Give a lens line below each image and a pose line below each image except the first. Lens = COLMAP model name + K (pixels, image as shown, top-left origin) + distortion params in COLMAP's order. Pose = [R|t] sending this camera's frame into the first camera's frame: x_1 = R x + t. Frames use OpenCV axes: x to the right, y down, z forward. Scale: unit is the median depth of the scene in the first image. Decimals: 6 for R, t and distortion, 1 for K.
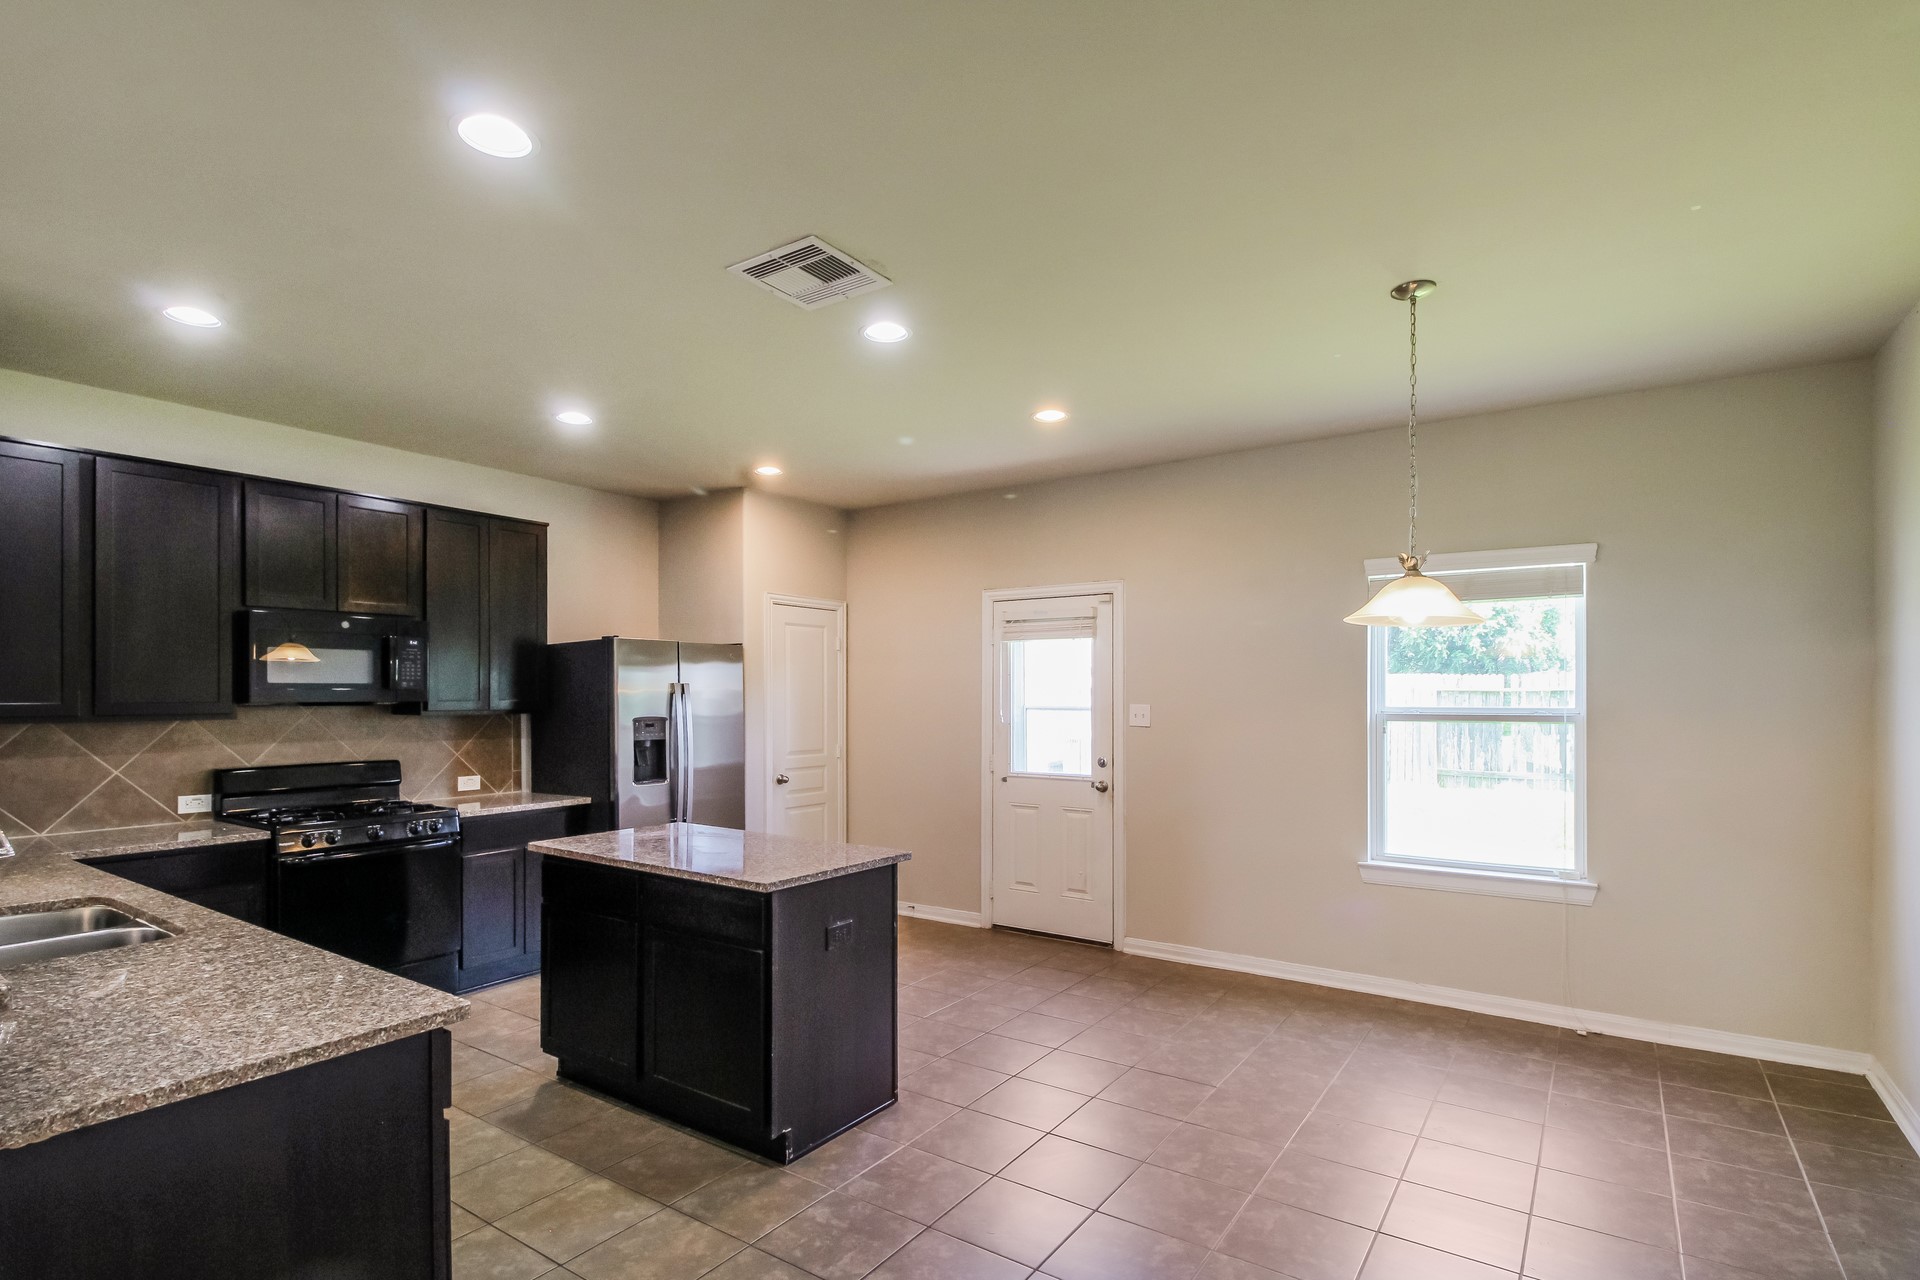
lens RADIAL K [[946.7, 0, 960.3], [0, 946.7, 693.1], [0, 0, 1]] dist [0.001192, -0.000252]
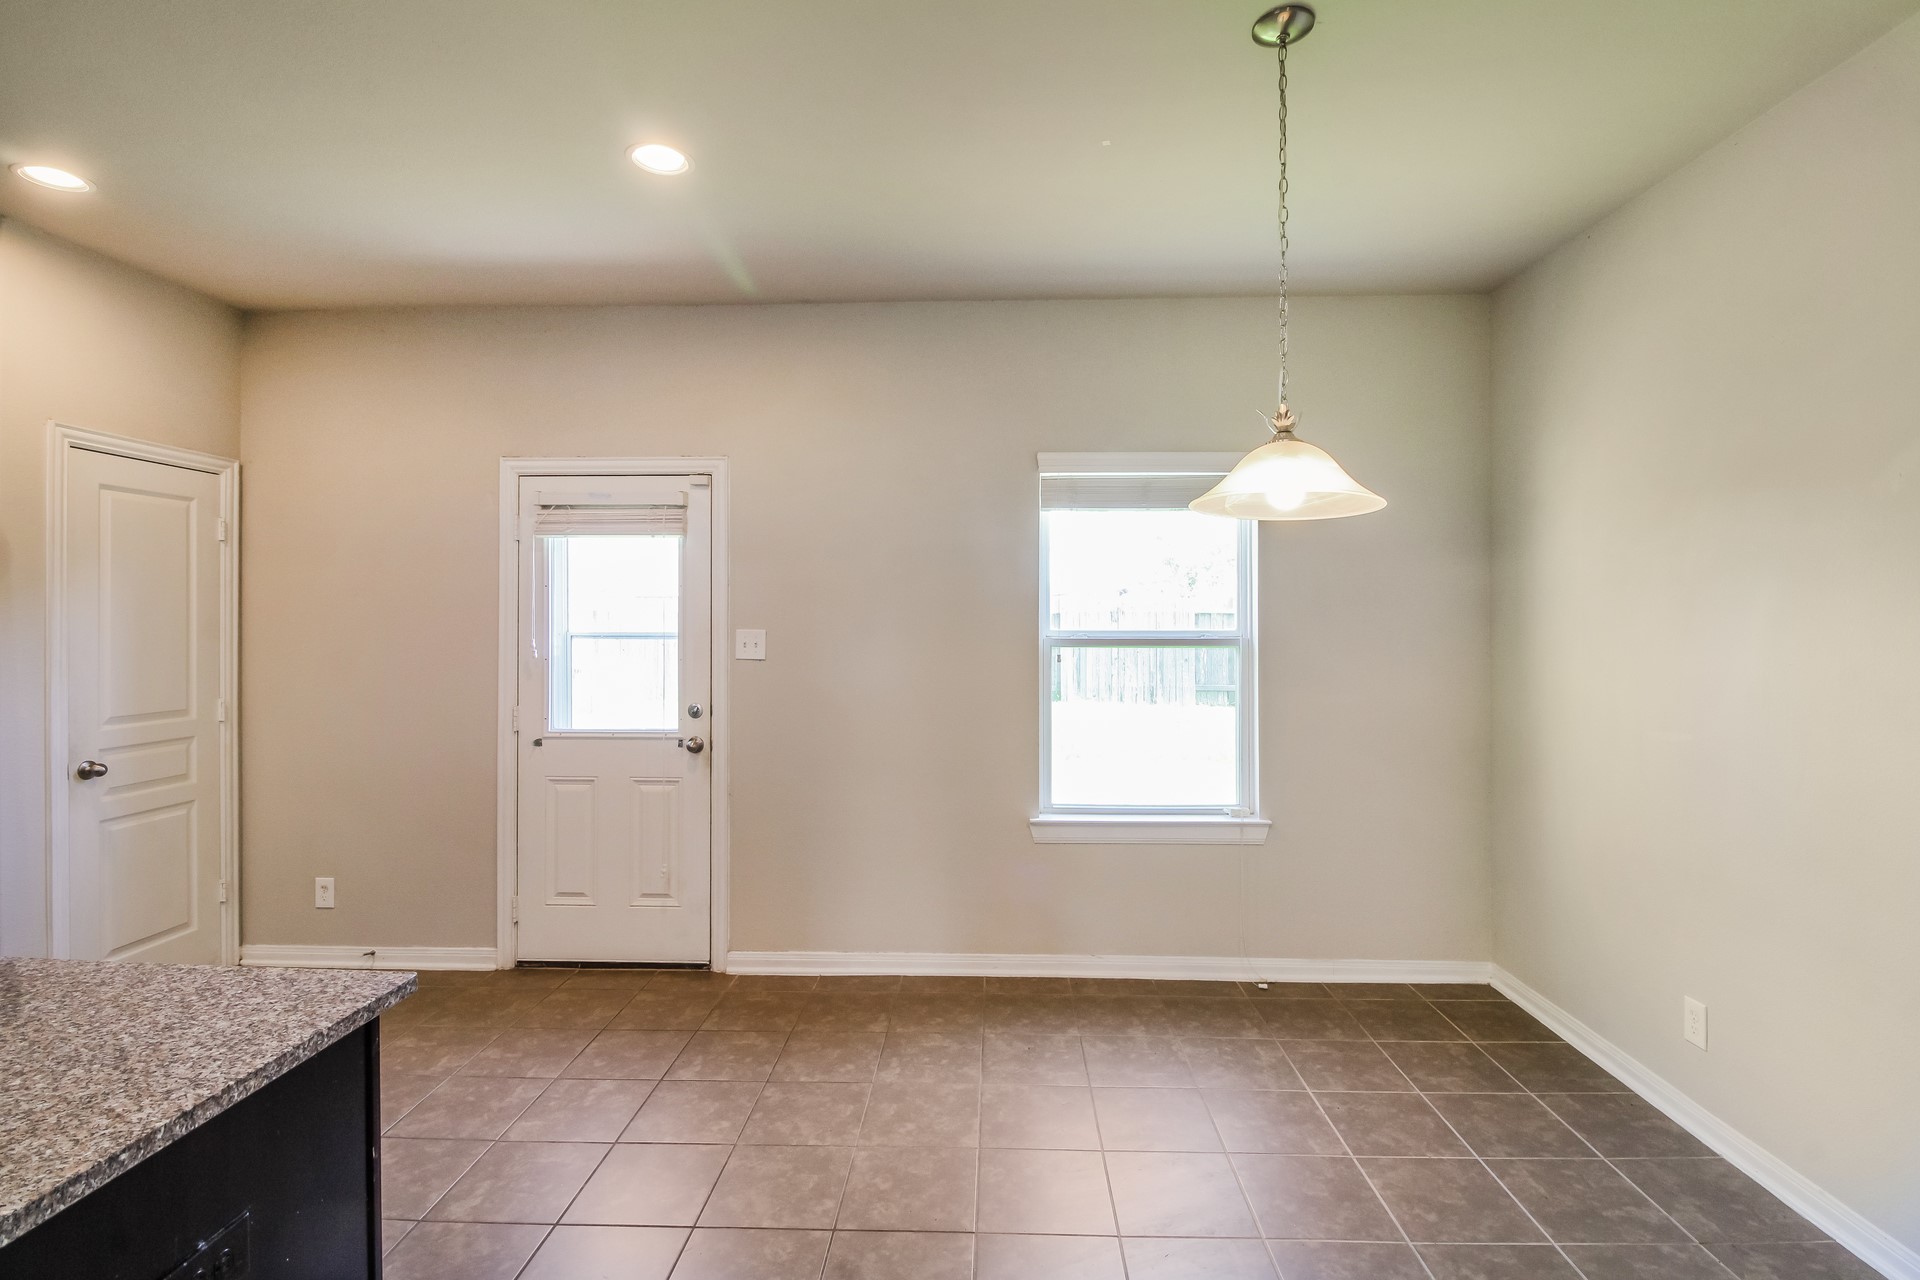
lens RADIAL K [[891.2, 0, 962.0], [0, 891.2, 613.8], [0, 0, 1]] dist [0.001487, -0.009117]
pose [[0.847682, 0.002761, 0.530498, -0.036340], [-0.001517, 0.999995, -0.002780, 0.001731], [-0.530503, 0.001552, 0.847682, 0.331993]]
